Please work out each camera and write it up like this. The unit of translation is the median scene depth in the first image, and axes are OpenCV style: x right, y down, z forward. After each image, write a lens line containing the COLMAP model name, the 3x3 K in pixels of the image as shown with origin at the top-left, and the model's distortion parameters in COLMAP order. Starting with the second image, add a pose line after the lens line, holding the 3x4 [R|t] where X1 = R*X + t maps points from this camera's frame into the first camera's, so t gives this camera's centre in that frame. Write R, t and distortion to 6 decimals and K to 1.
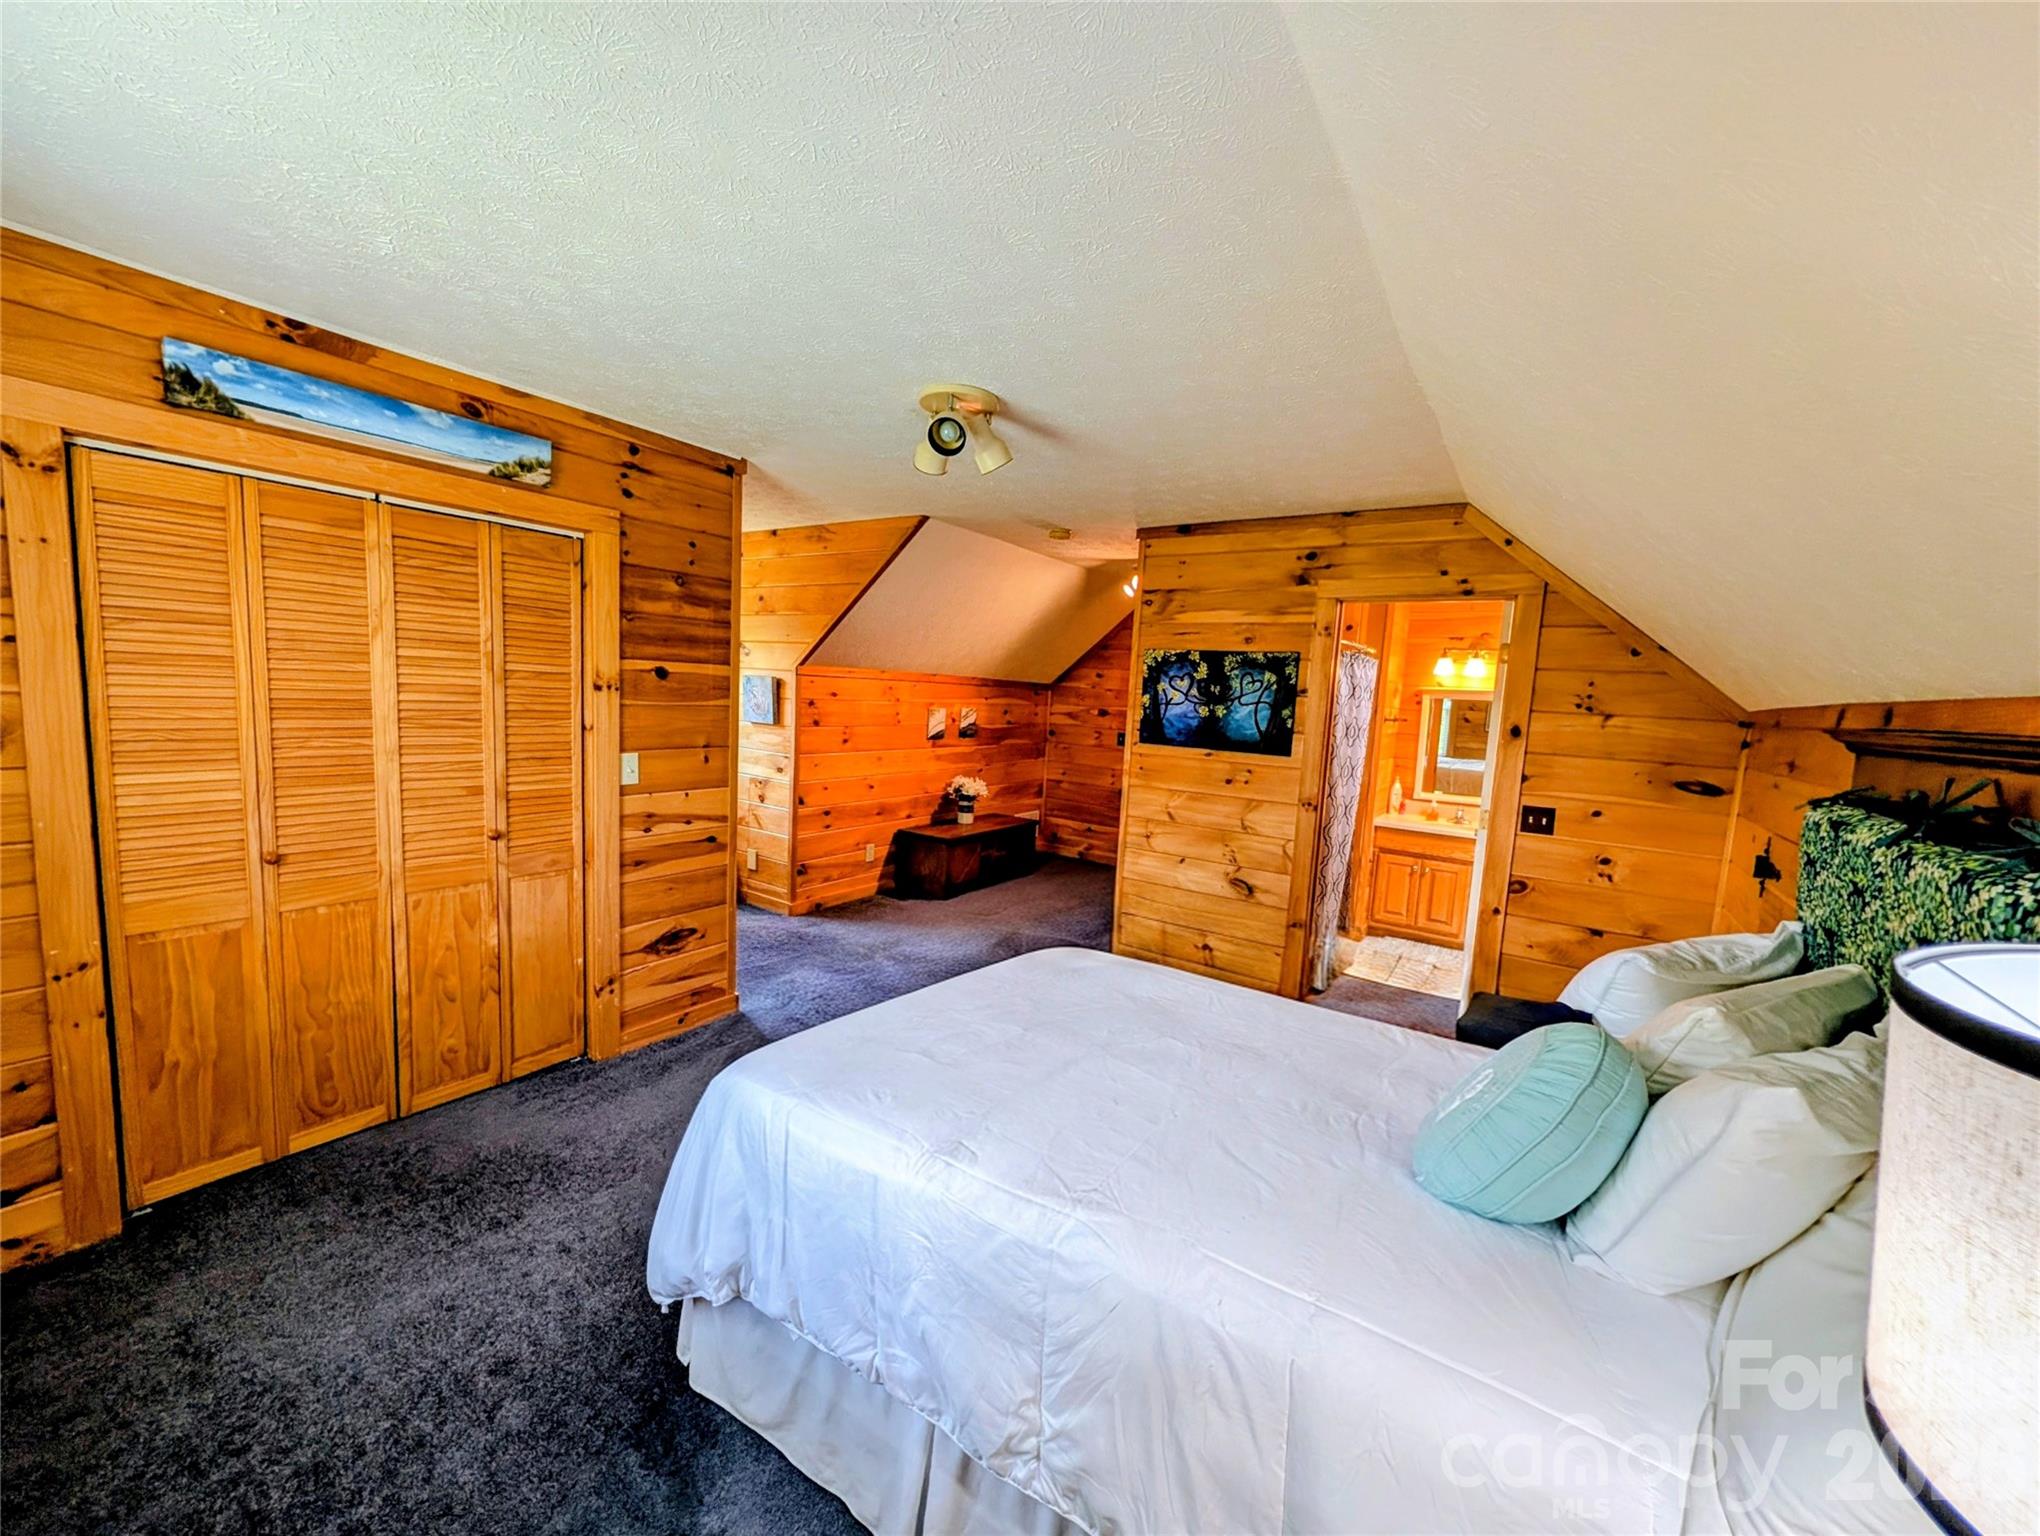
lens RADIAL K [[786.6, 0, 1017.6], [0, 786.6, 776.3], [0, 0, 1]] dist [0.001064, 0.000140]
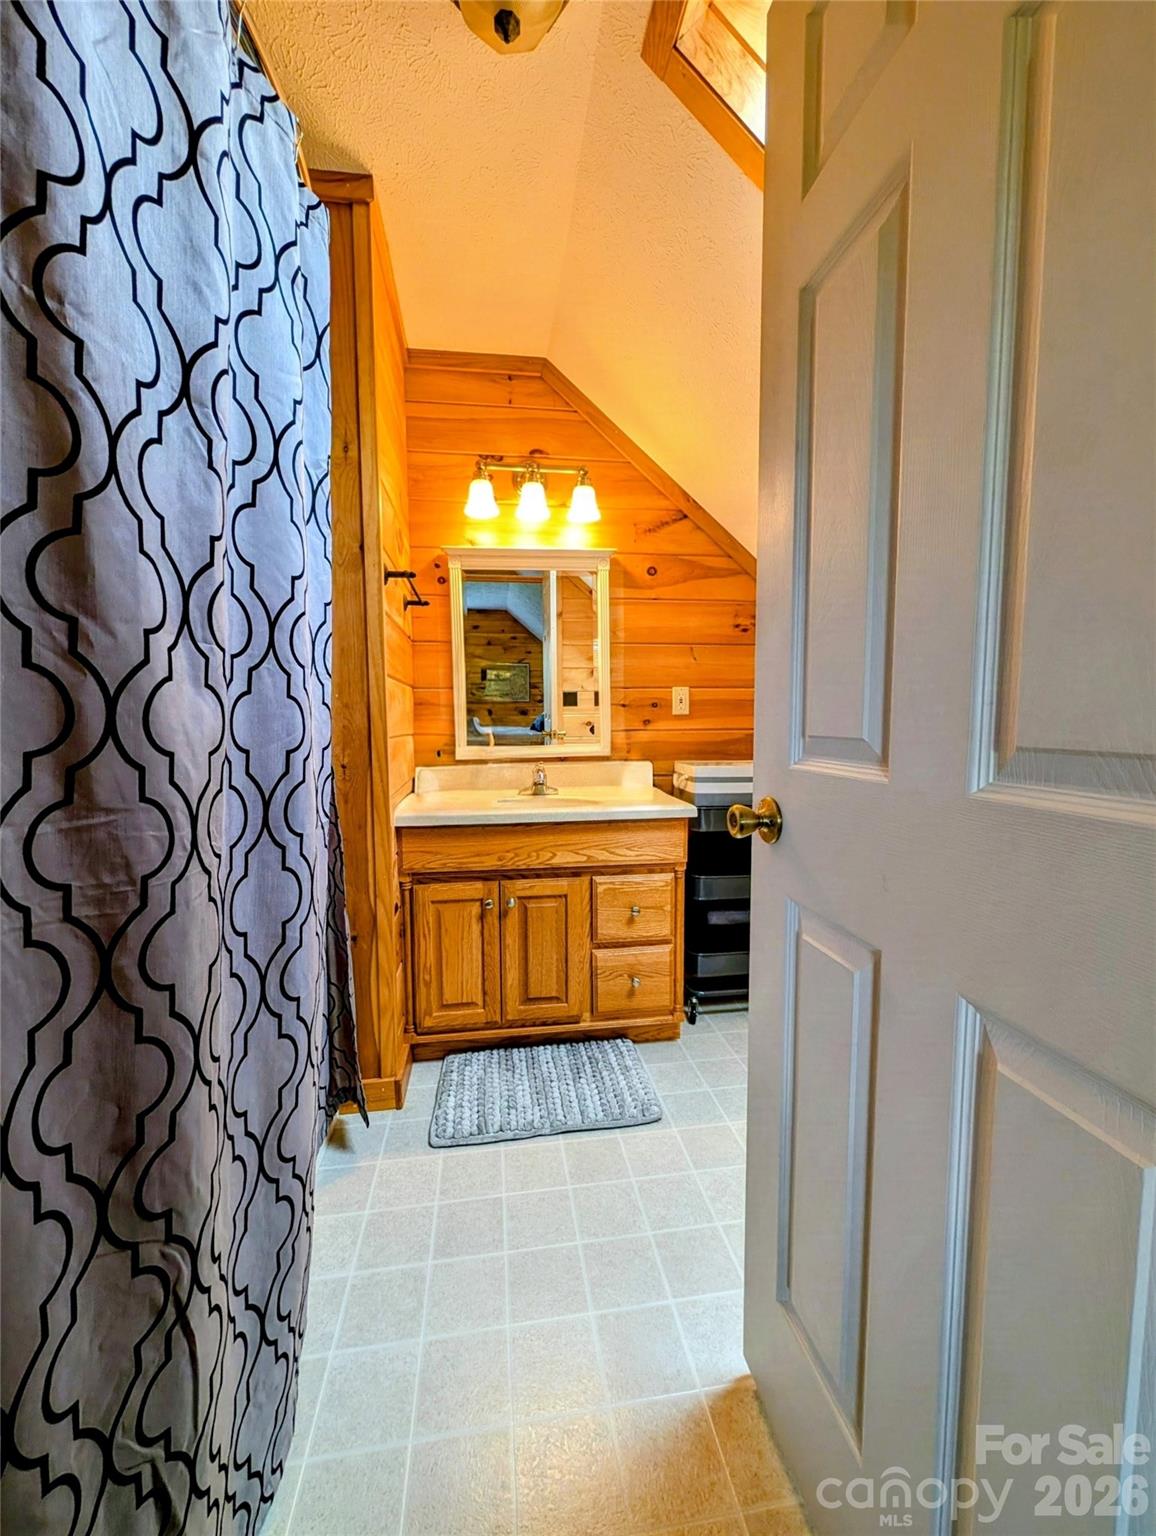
lens RADIAL K [[592.3, 0, 574.9], [0, 592.3, 770.0], [0, 0, 1]] dist [0.001064, 0.000140]
pose [[0.740806, -0.119930, 0.660927, 0.312706], [0.123340, 0.991489, 0.041666, 0.029102], [-0.660299, 0.050652, 0.749293, 0.682258]]
